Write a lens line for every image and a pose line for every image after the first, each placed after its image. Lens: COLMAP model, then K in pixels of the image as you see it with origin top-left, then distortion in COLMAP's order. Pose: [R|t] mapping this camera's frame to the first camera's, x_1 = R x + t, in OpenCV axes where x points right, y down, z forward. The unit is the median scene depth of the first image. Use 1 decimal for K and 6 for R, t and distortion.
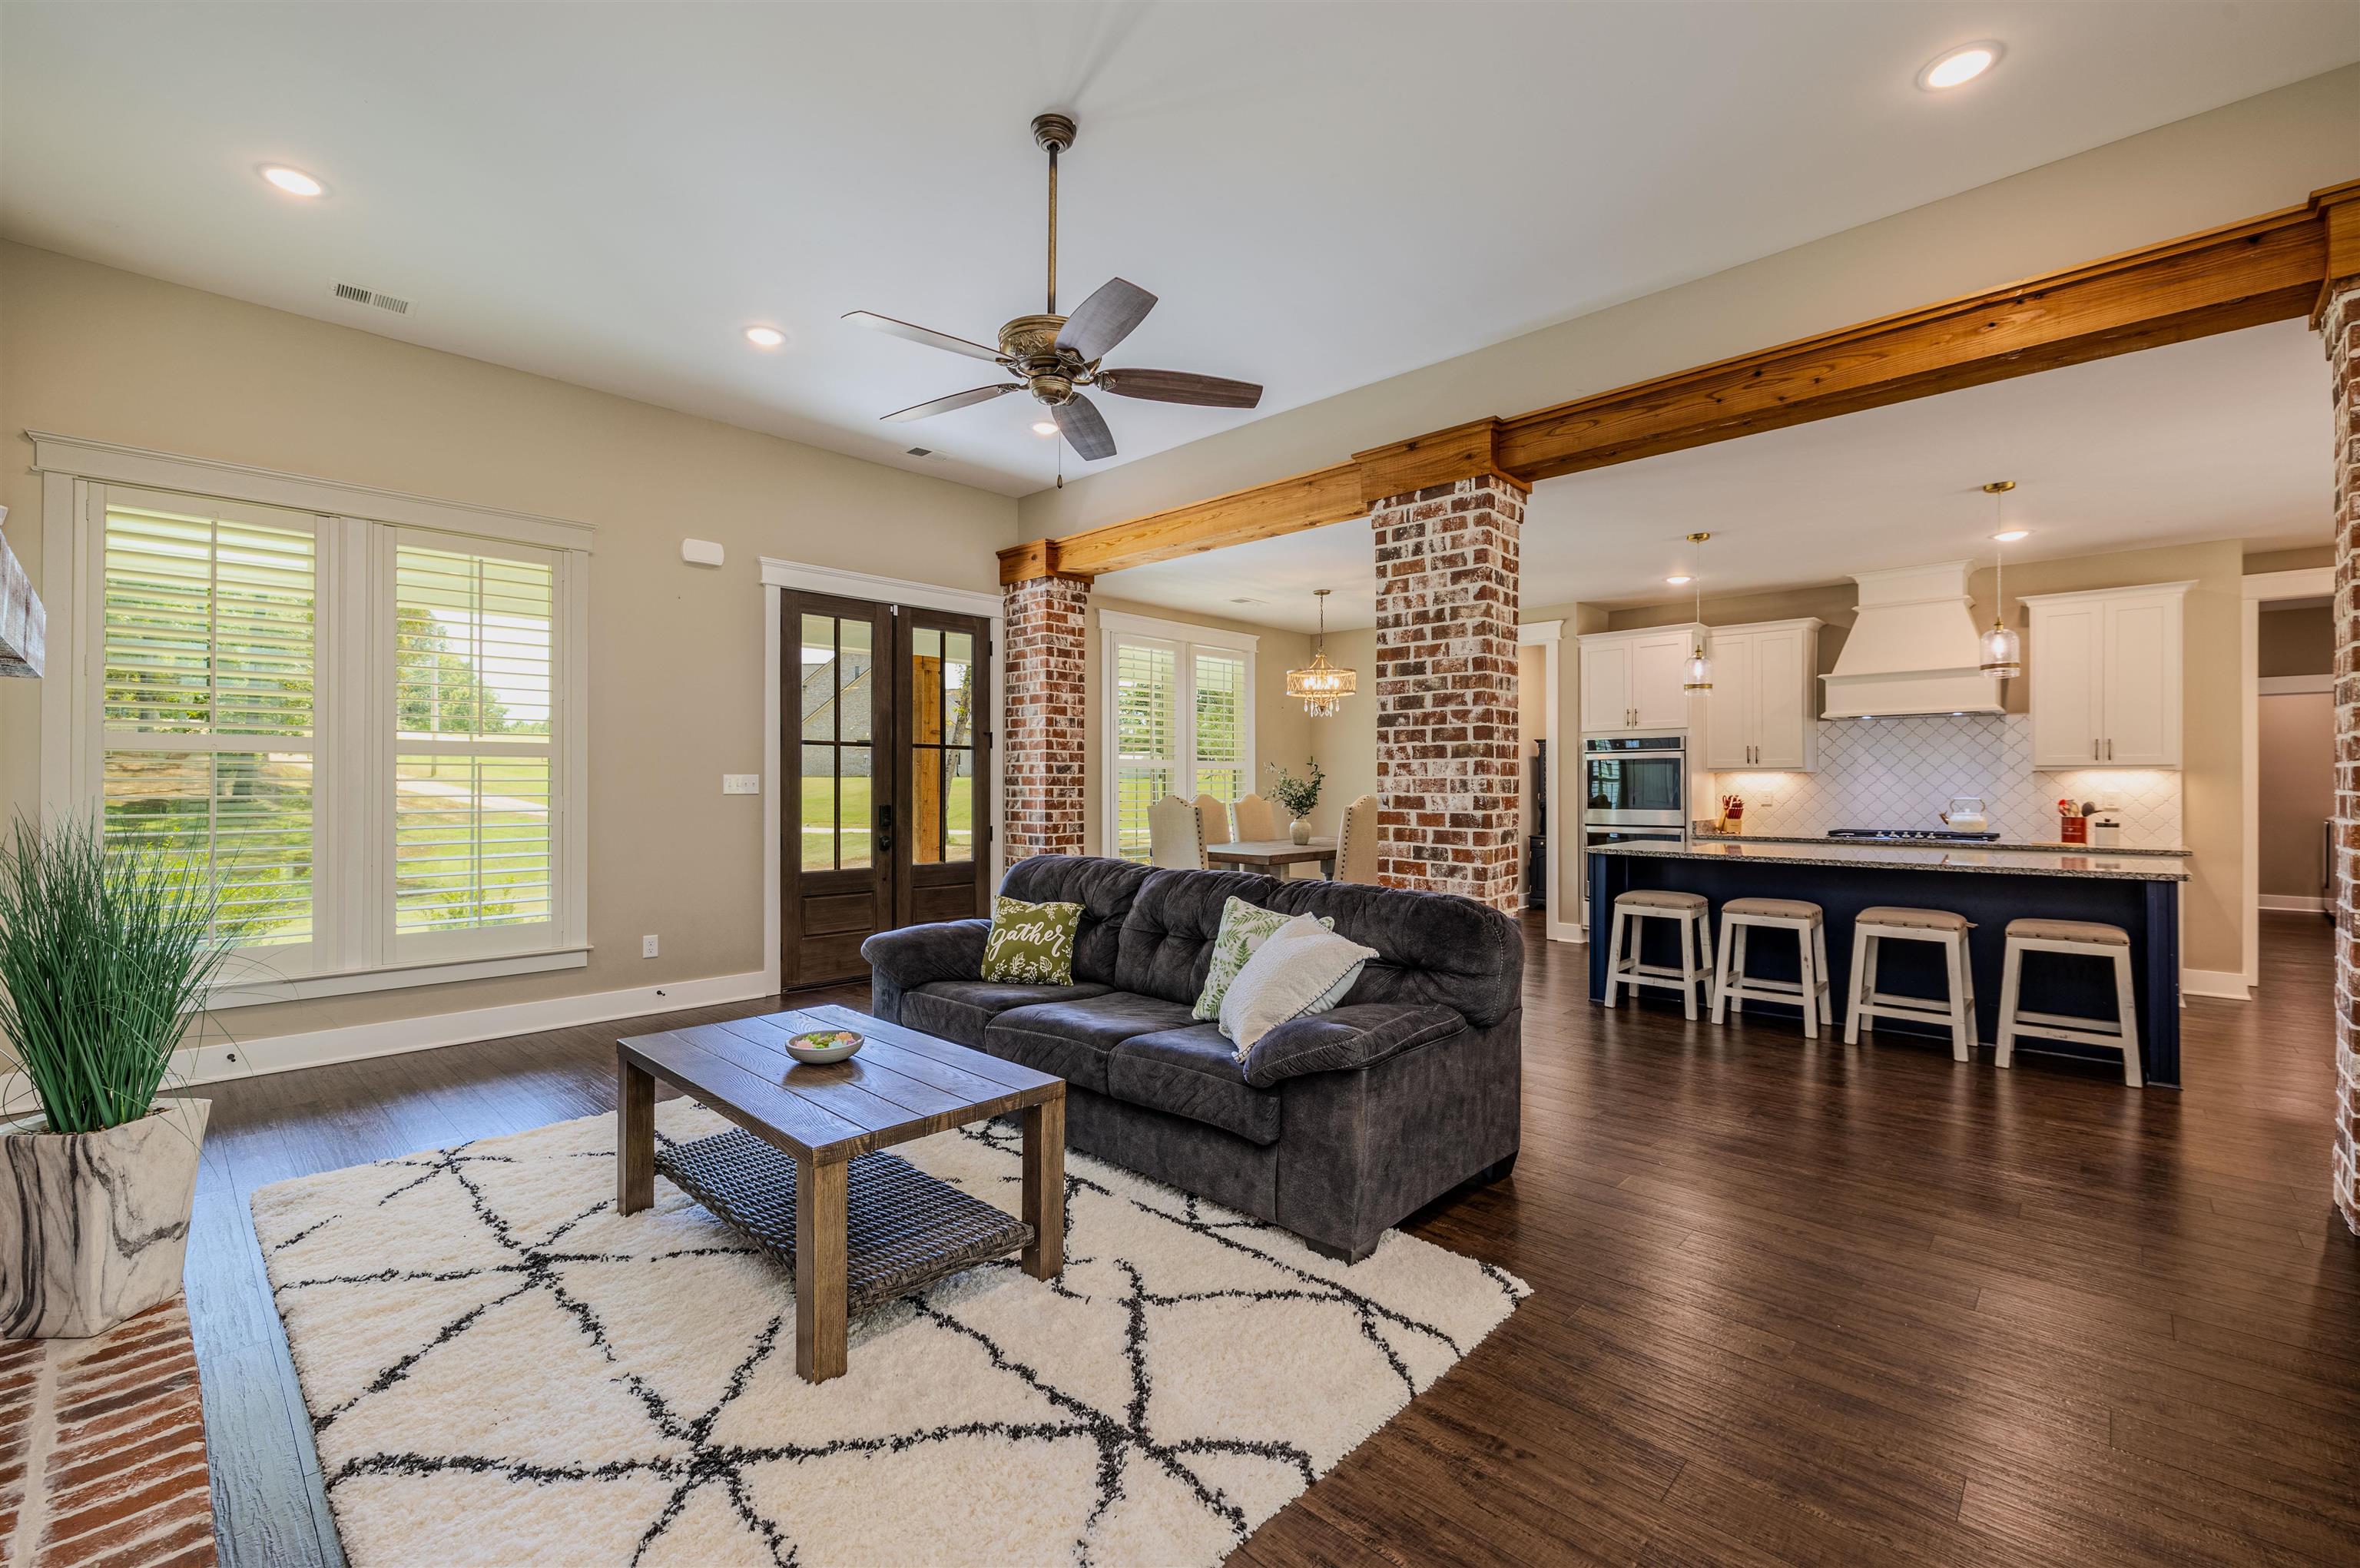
lens RADIAL K [[995.4, 0, 1171.7], [0, 995.4, 783.1], [0, 0, 1]] dist [-0.002069, 0.000399]
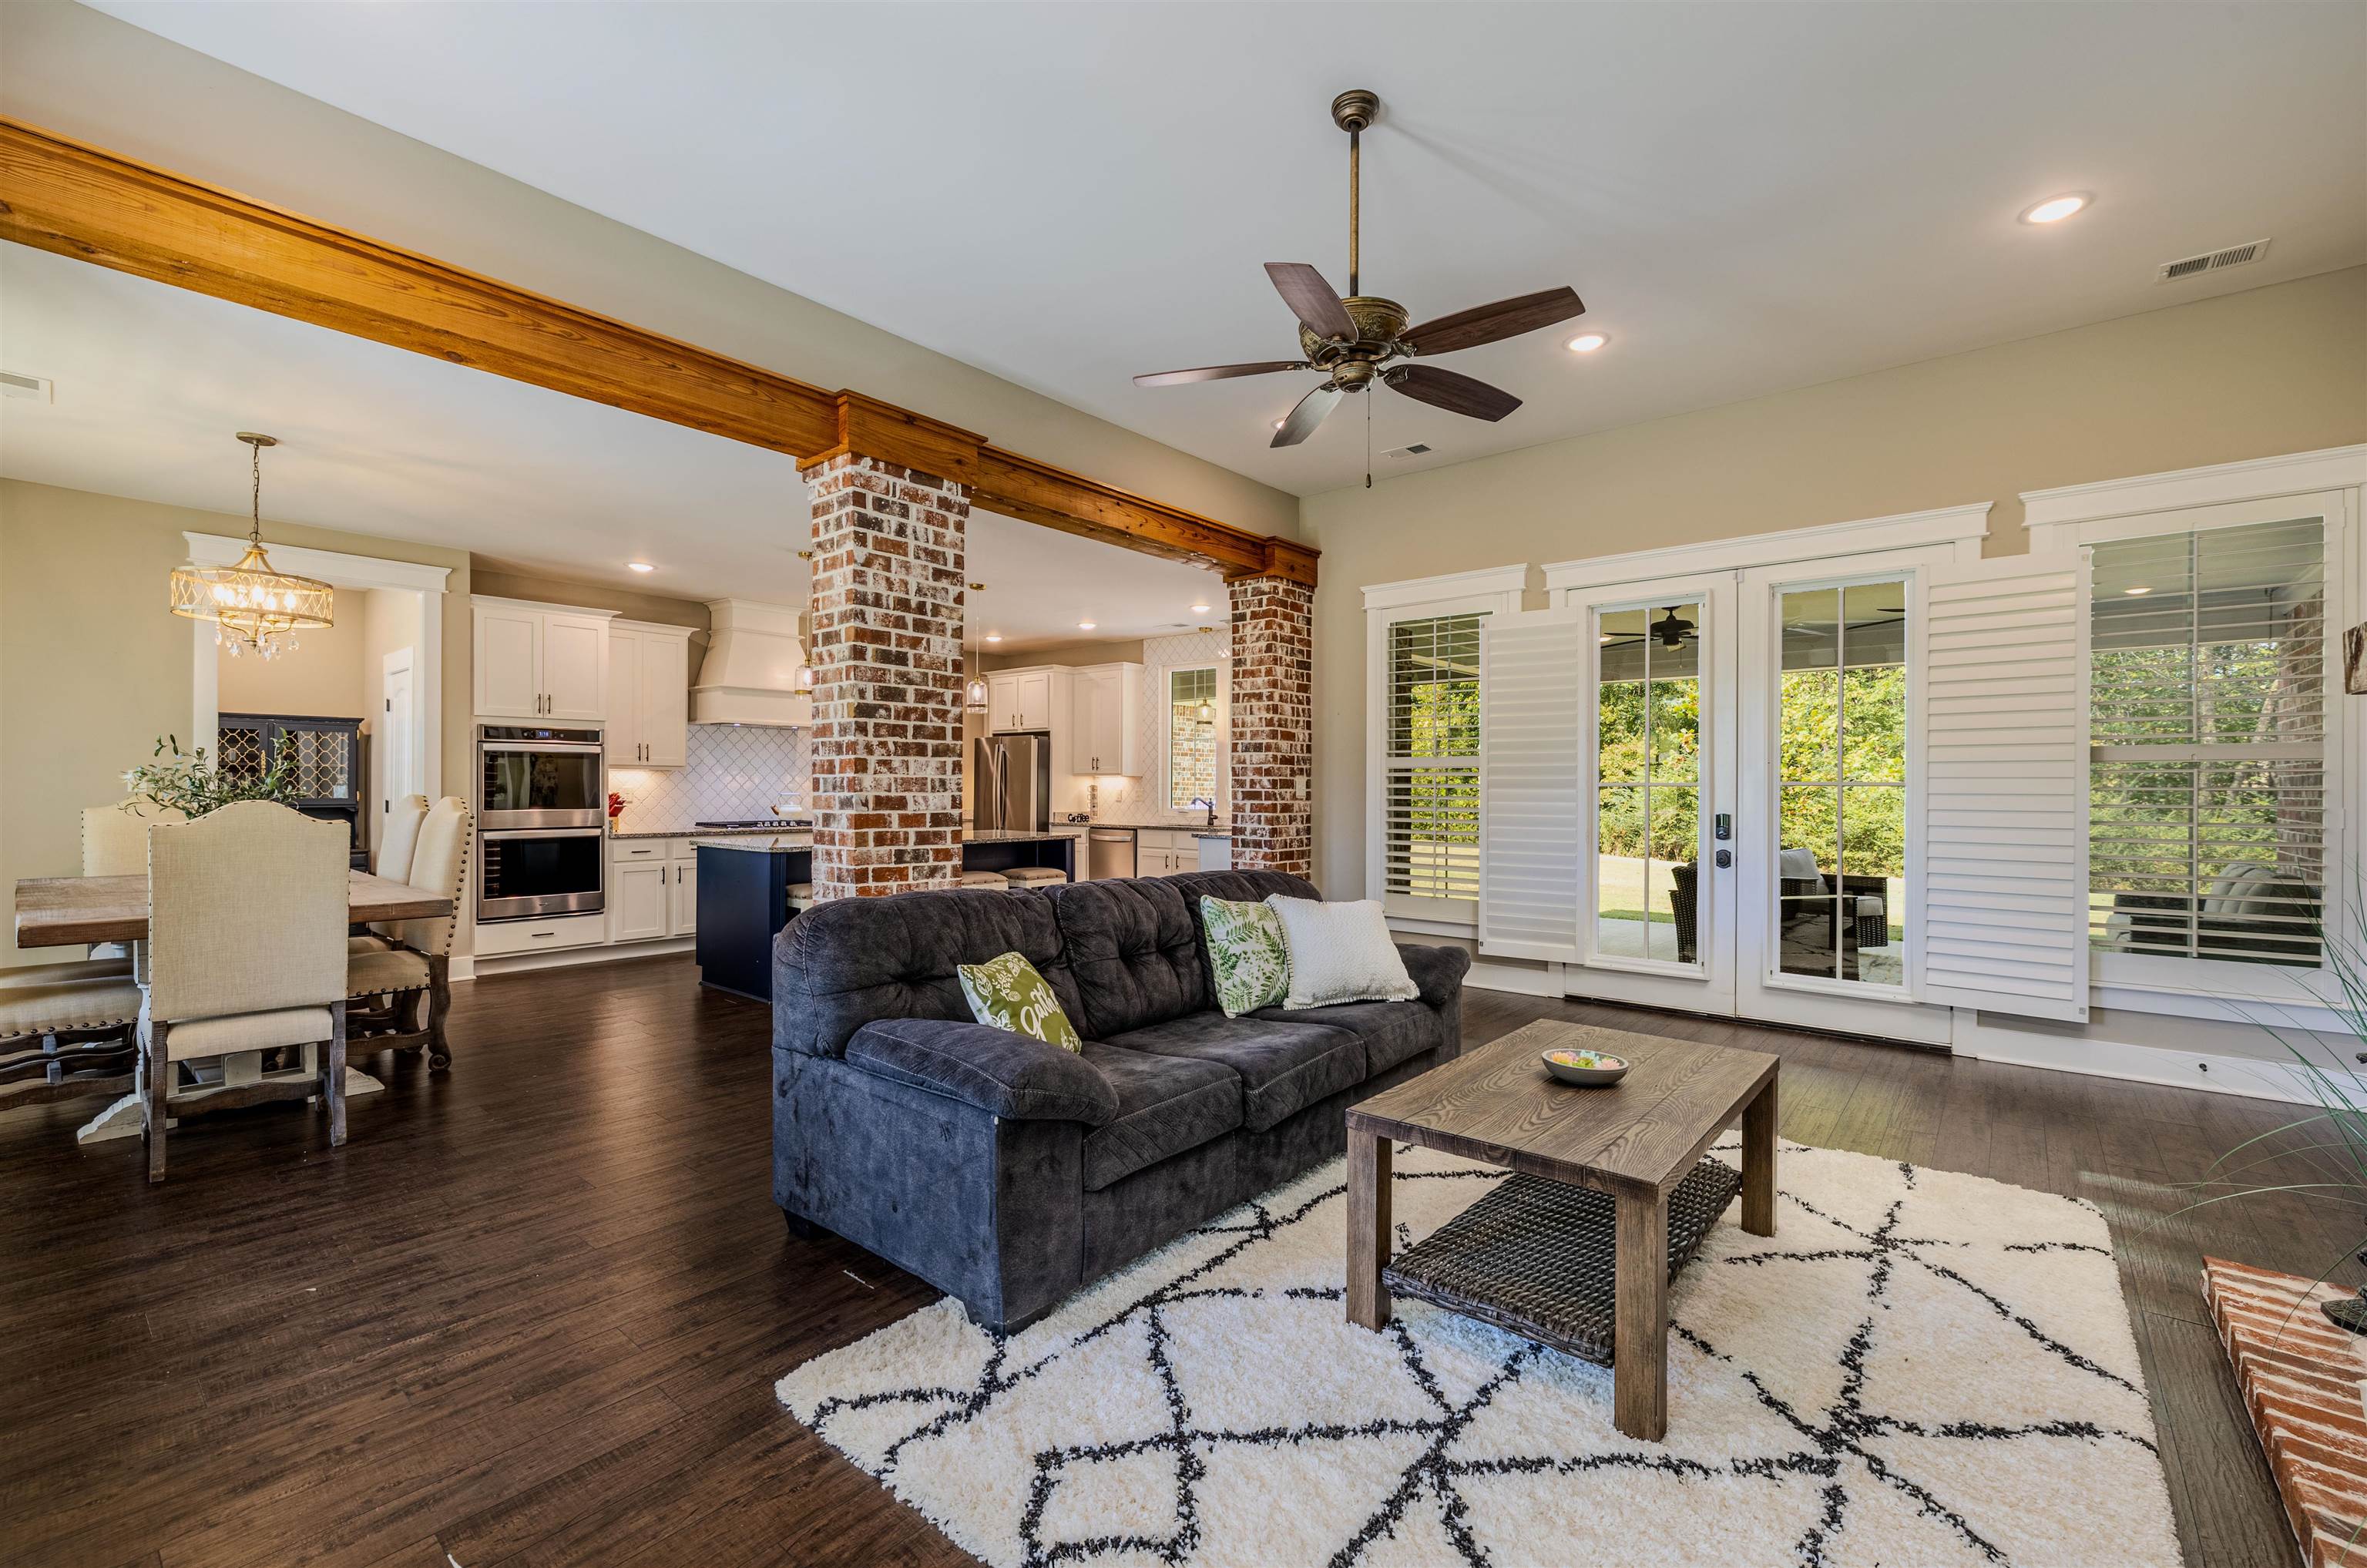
lens RADIAL K [[998.3, 0, 1173.4], [0, 998.3, 790.6], [0, 0, 1]] dist [-0.002069, 0.000399]
pose [[-0.065202, -0.005351, 0.997858, -0.701373], [-0.008455, 0.999953, 0.004810, 0.001463], [-0.997836, -0.008124, -0.065244, 0.806255]]
